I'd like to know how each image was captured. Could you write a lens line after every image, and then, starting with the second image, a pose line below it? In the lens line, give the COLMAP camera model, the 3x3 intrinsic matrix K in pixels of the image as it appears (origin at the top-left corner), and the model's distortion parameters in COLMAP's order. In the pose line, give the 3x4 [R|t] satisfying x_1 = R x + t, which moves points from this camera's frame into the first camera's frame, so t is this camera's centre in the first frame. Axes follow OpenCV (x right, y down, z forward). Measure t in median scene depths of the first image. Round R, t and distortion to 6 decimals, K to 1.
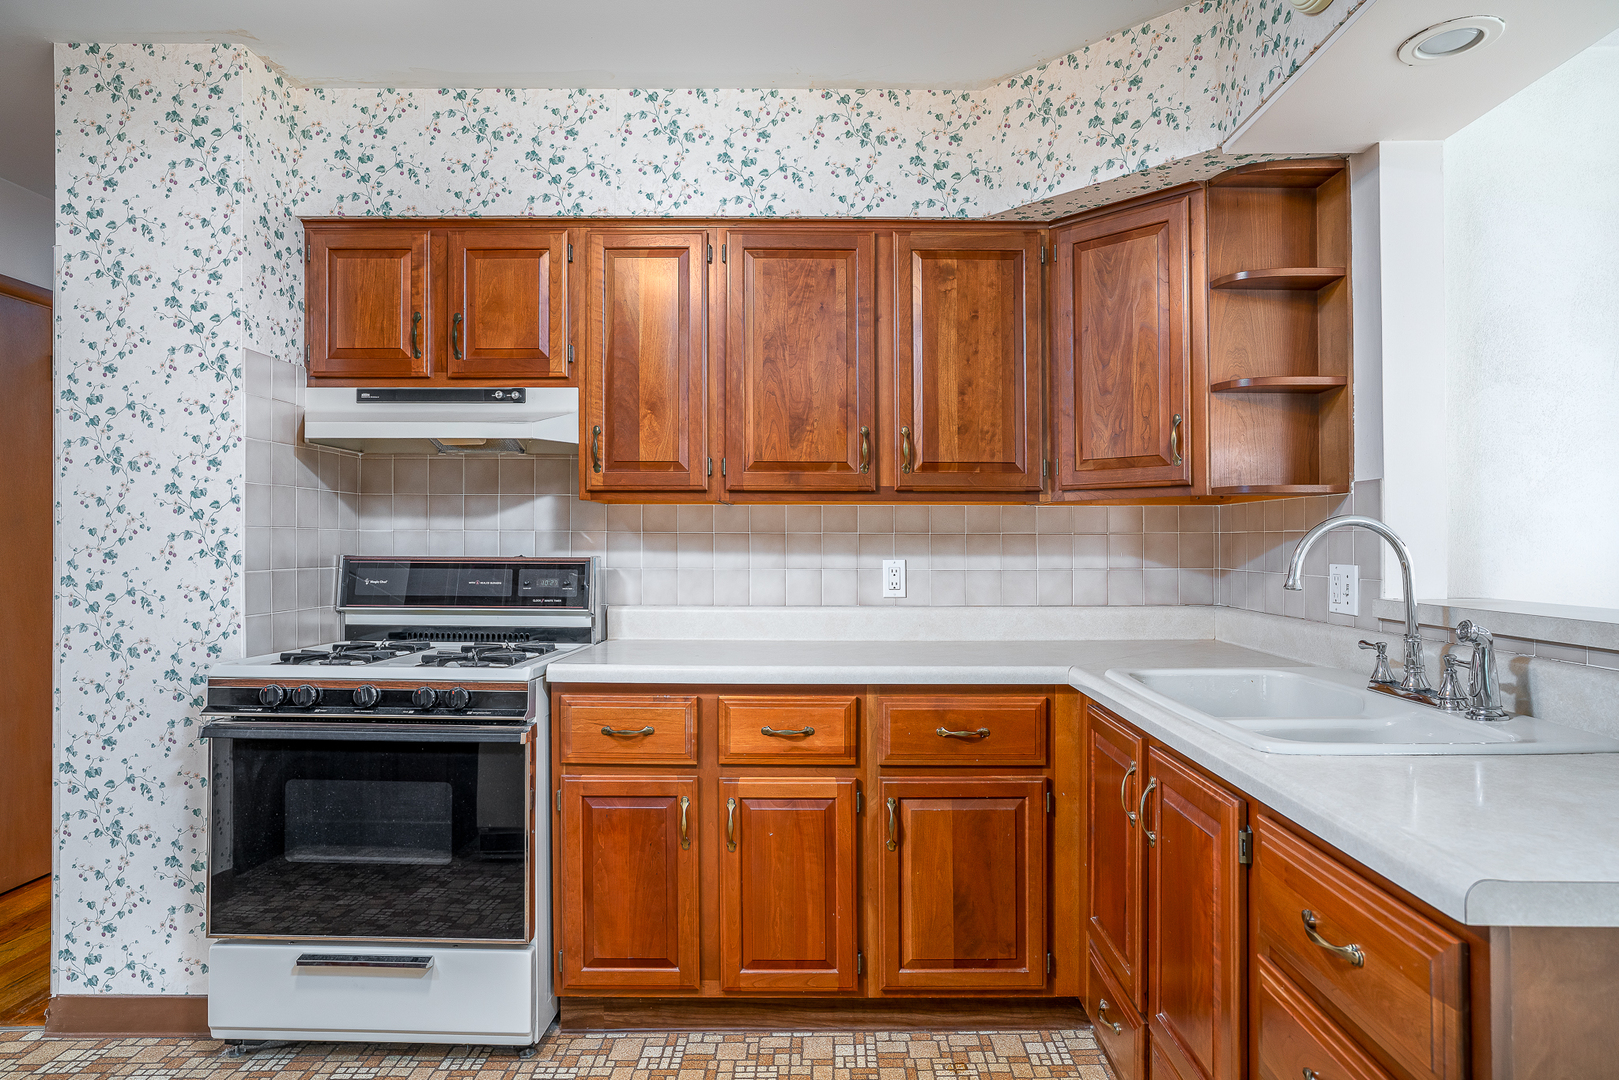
lens RADIAL K [[931.2, 0, 809.5], [0, 931.2, 540.0], [0, 0, 1]] dist [0.000248, 0.000269]
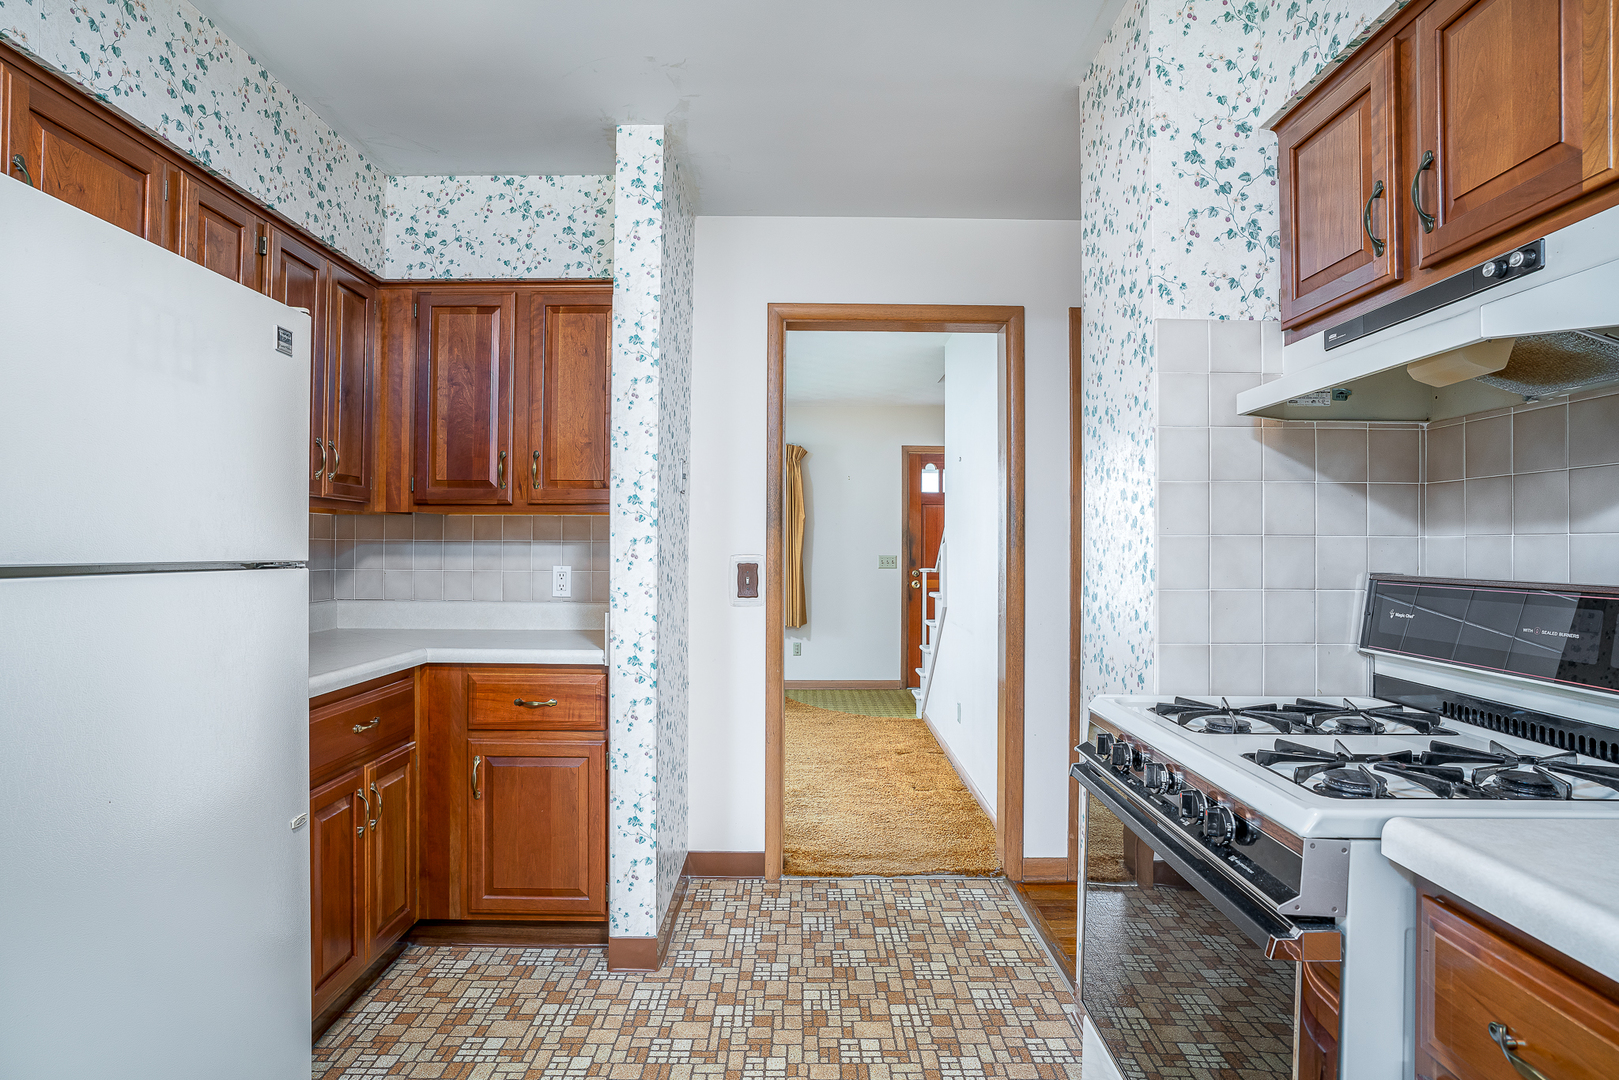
lens RADIAL K [[830.6, 0, 810.8], [0, 830.6, 551.6], [0, 0, 1]] dist [-0.032463, 0.000320]
pose [[0.010966, -0.001797, -0.999938, 0.110729], [-0.002615, 0.999995, -0.001825, 0.002046], [0.999936, 0.002635, 0.010962, 0.617852]]
